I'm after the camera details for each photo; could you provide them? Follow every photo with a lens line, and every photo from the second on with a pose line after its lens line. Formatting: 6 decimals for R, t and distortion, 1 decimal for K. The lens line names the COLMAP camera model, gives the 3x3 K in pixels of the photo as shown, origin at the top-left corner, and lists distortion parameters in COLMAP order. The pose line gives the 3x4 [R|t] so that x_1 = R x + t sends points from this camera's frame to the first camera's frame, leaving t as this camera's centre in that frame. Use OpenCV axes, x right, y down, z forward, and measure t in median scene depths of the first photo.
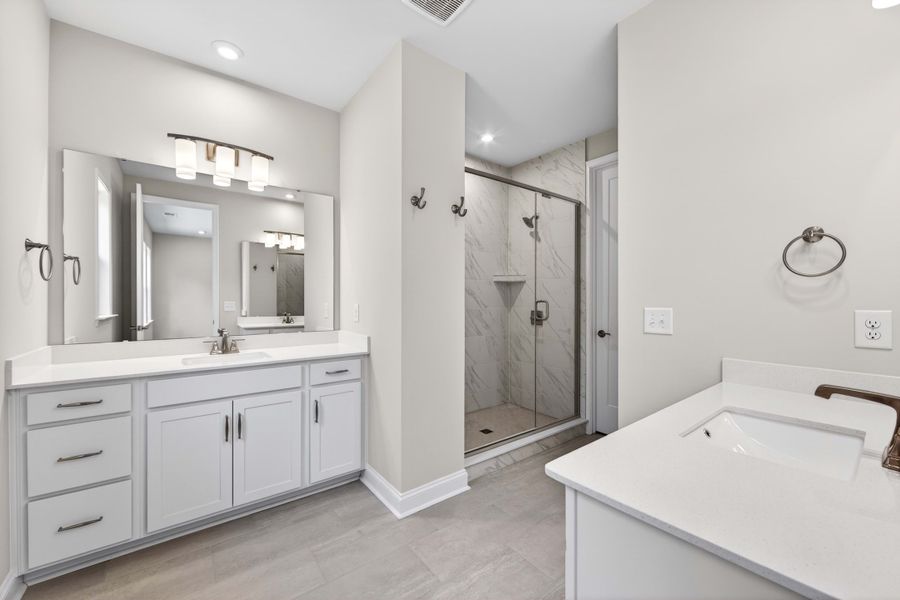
lens RADIAL K [[354.5, 0, 448.7], [0, 354.5, 299.8], [0, 0, 1]] dist [0.000078, -0.001093]
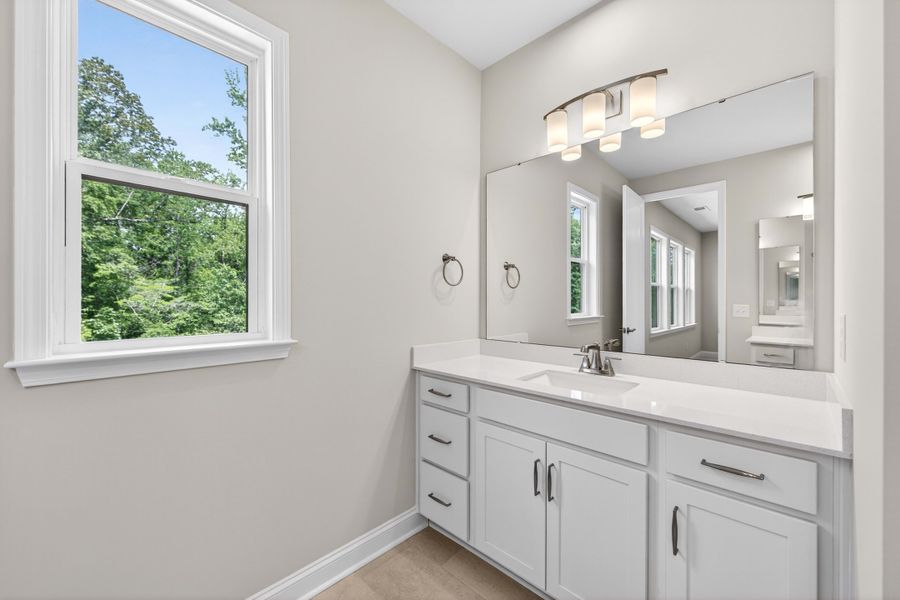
lens RADIAL K [[354.5, 0, 450.7], [0, 354.5, 301.6], [0, 0, 1]] dist [0.000078, -0.001093]
pose [[0.147373, -0.001088, -0.989080, 0.062838], [-0.001972, 0.999997, -0.001394, 0.001747], [0.989079, 0.002156, 0.147370, 0.635997]]
